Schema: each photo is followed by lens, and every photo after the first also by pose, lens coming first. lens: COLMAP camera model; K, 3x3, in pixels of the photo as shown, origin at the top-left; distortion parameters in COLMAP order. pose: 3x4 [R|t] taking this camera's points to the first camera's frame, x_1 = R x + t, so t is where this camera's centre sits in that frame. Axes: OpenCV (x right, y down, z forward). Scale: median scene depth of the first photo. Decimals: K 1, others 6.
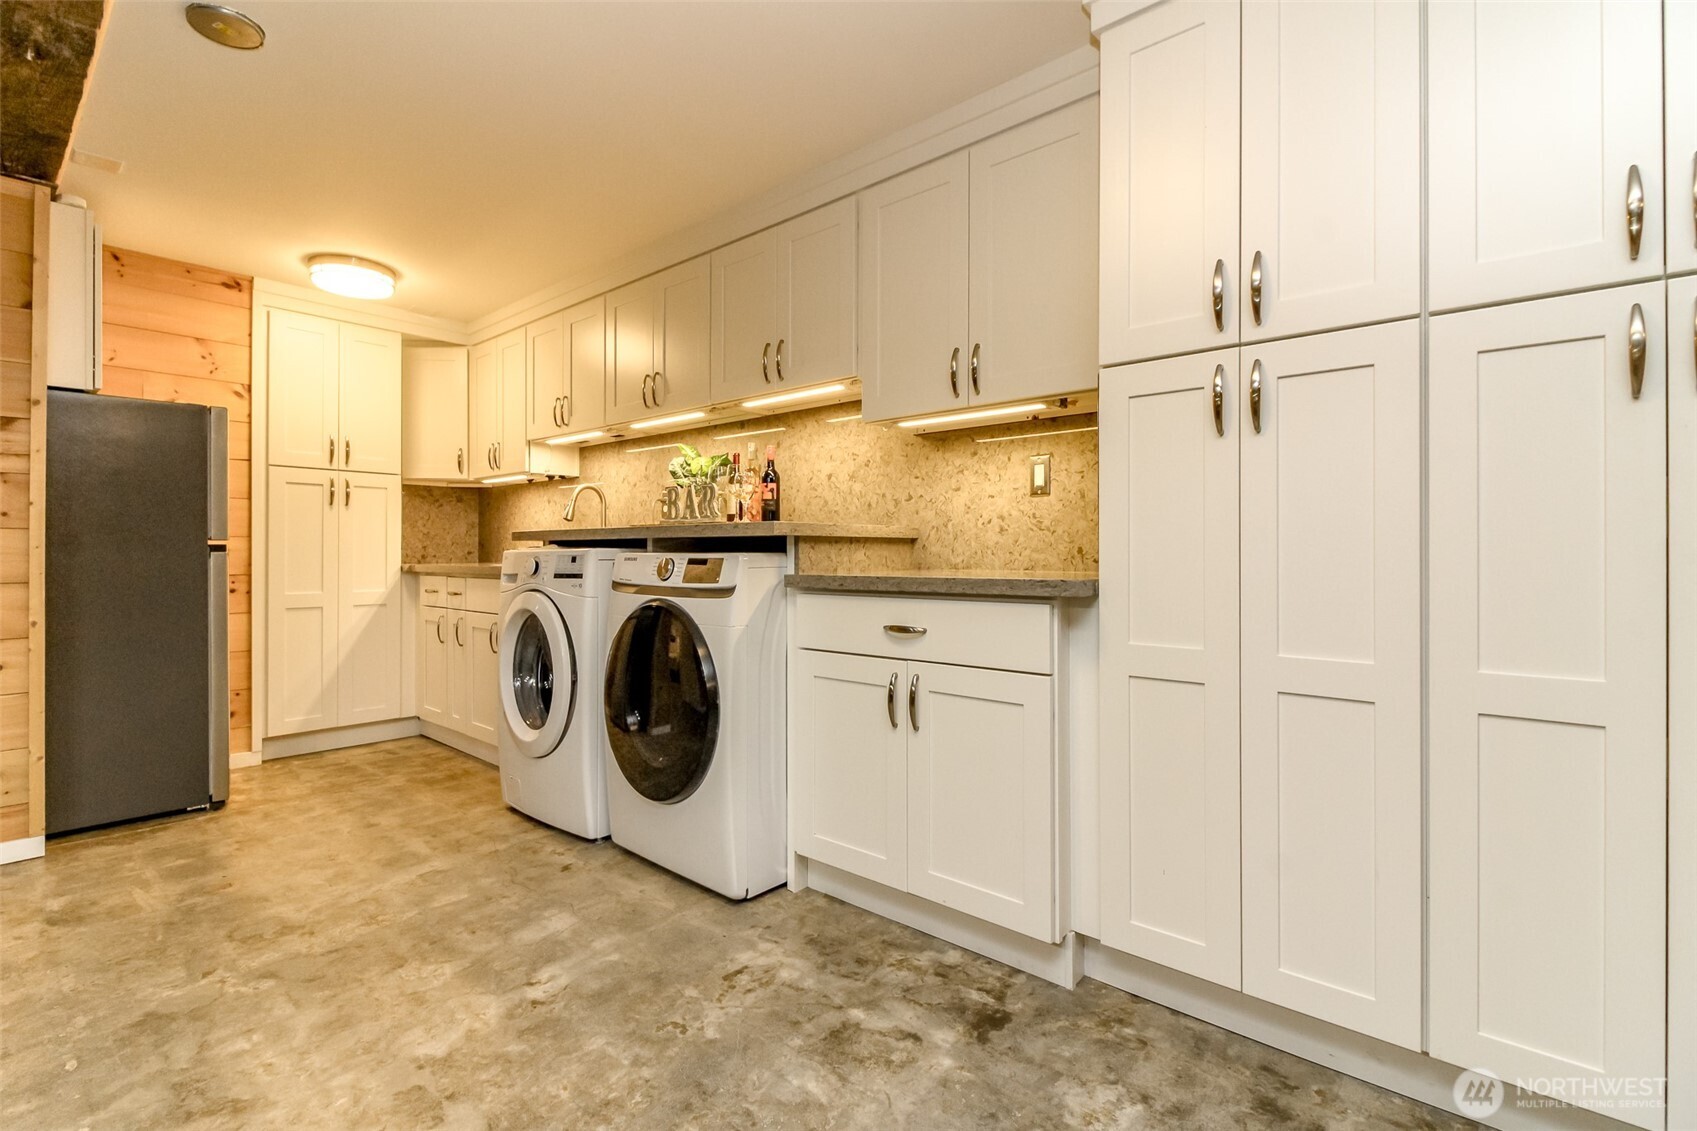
lens RADIAL K [[776.8, 0, 854.4], [0, 776.8, 544.0], [0, 0, 1]] dist [0.019231, -0.014638]
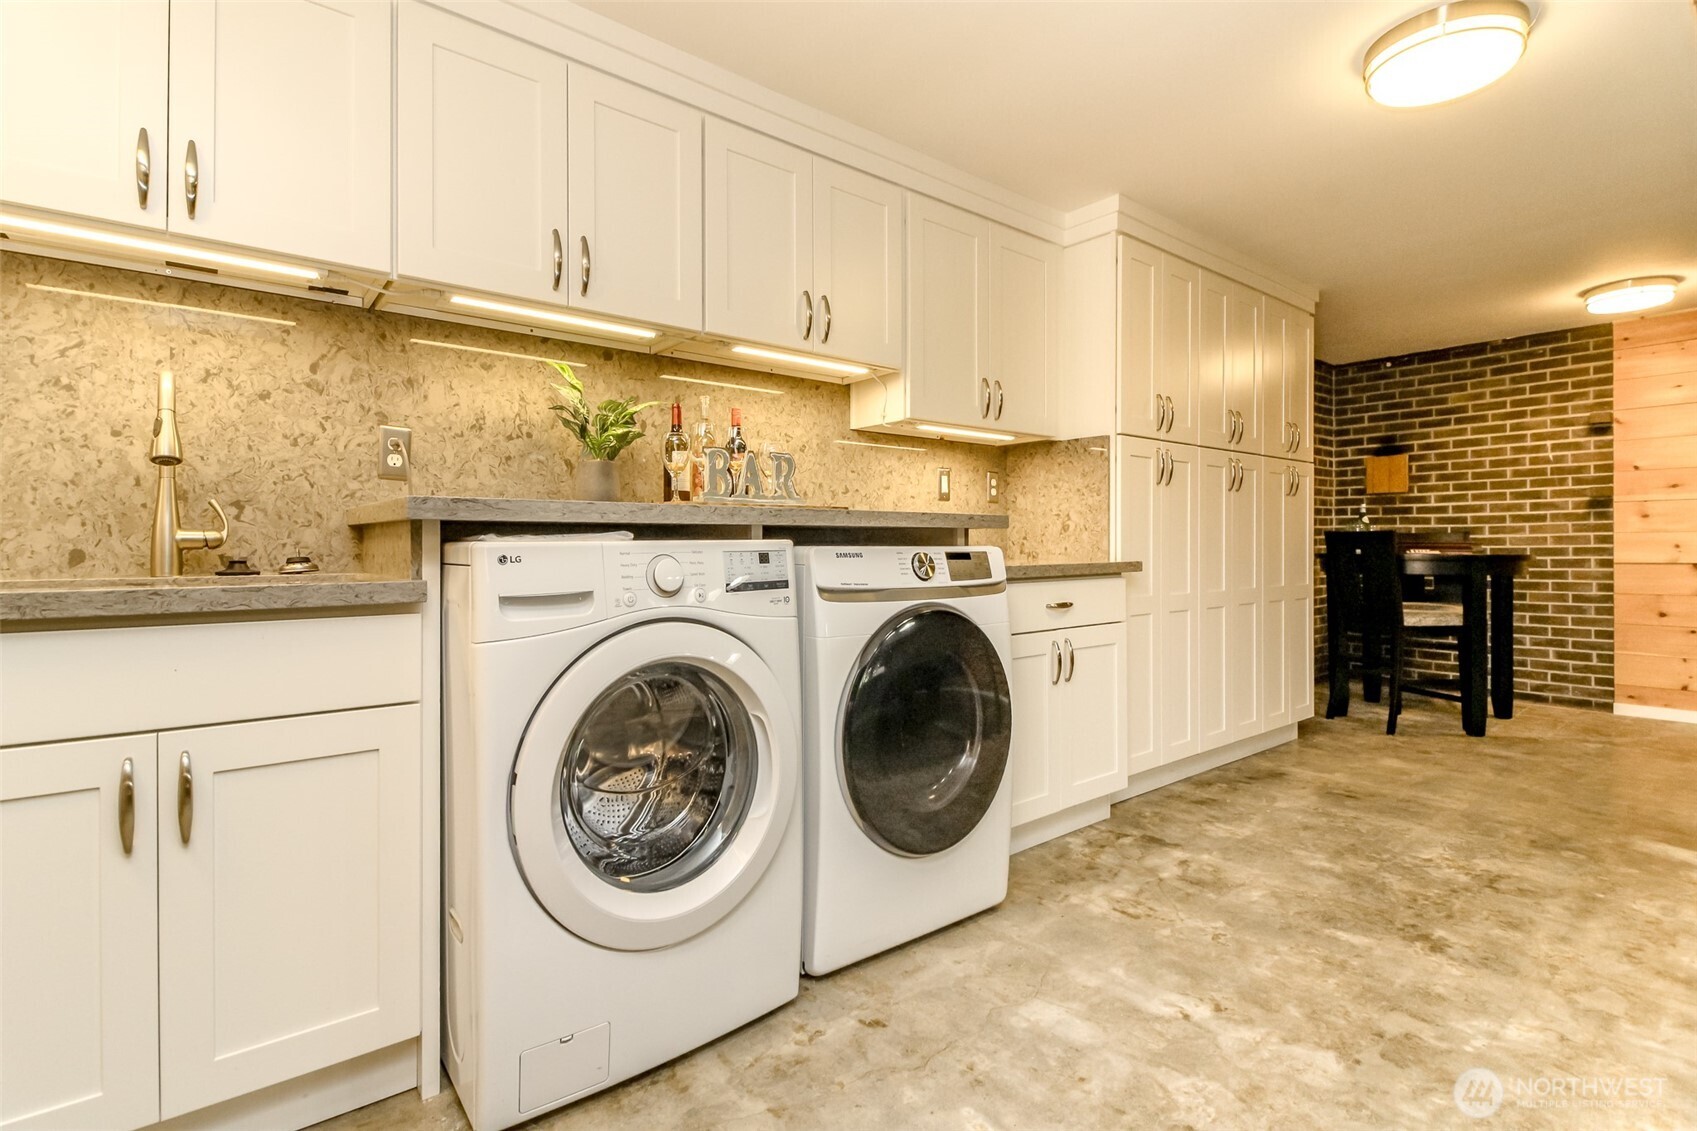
lens RADIAL K [[776.8, 0, 854.4], [0, 776.8, 544.0], [0, 0, 1]] dist [0.019231, -0.014638]
pose [[0.186646, 0.000172, 0.982427, -1.281512], [-0.007667, 0.999970, 0.001281, 0.010977], [-0.982397, -0.007771, 0.186642, 1.123948]]
